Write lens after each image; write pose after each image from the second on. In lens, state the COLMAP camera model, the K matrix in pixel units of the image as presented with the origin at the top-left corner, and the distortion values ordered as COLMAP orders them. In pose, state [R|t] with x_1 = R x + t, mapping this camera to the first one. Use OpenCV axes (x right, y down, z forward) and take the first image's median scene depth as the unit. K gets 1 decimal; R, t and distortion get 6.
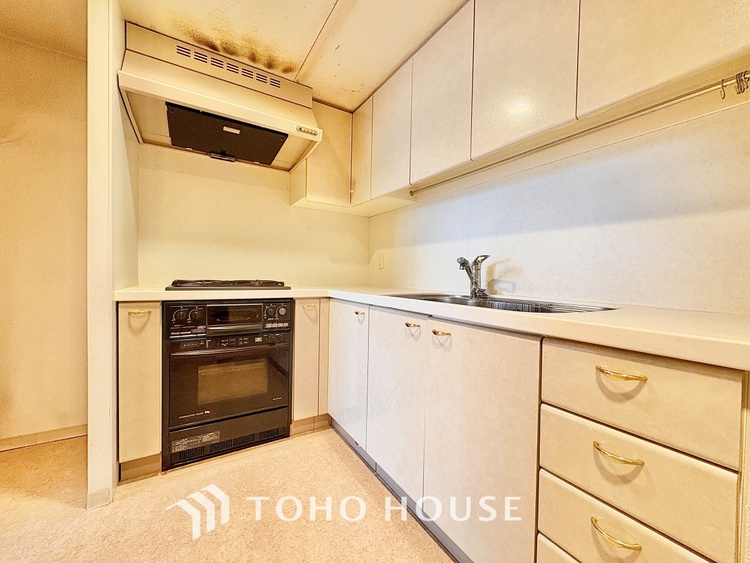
lens RADIAL K [[298.3, 0, 378.2], [0, 298.3, 284.6], [0, 0, 1]] dist [0.001796, -0.000785]
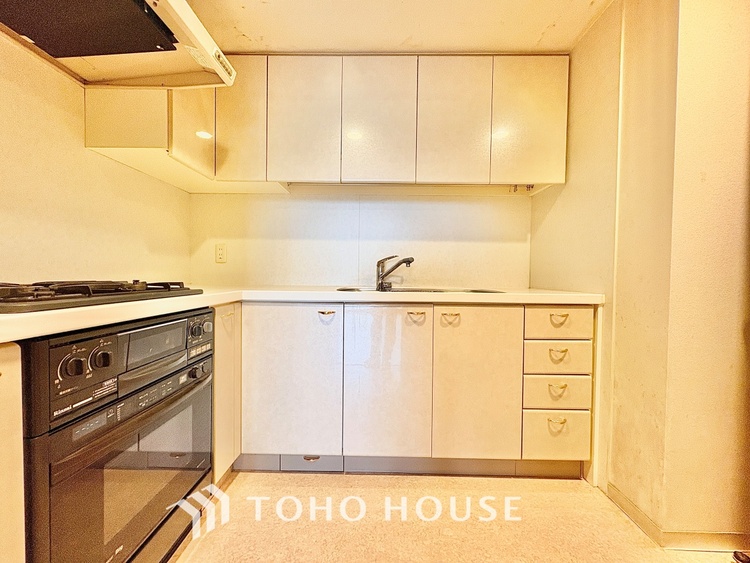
lens RADIAL K [[298.3, 0, 371.7], [0, 298.3, 284.5], [0, 0, 1]] dist [0.001796, -0.000785]
pose [[0.542732, -0.040132, 0.838946, -0.738670], [0.024551, 0.999189, 0.031915, -0.017562], [-0.839547, 0.003275, 0.543278, 0.375518]]
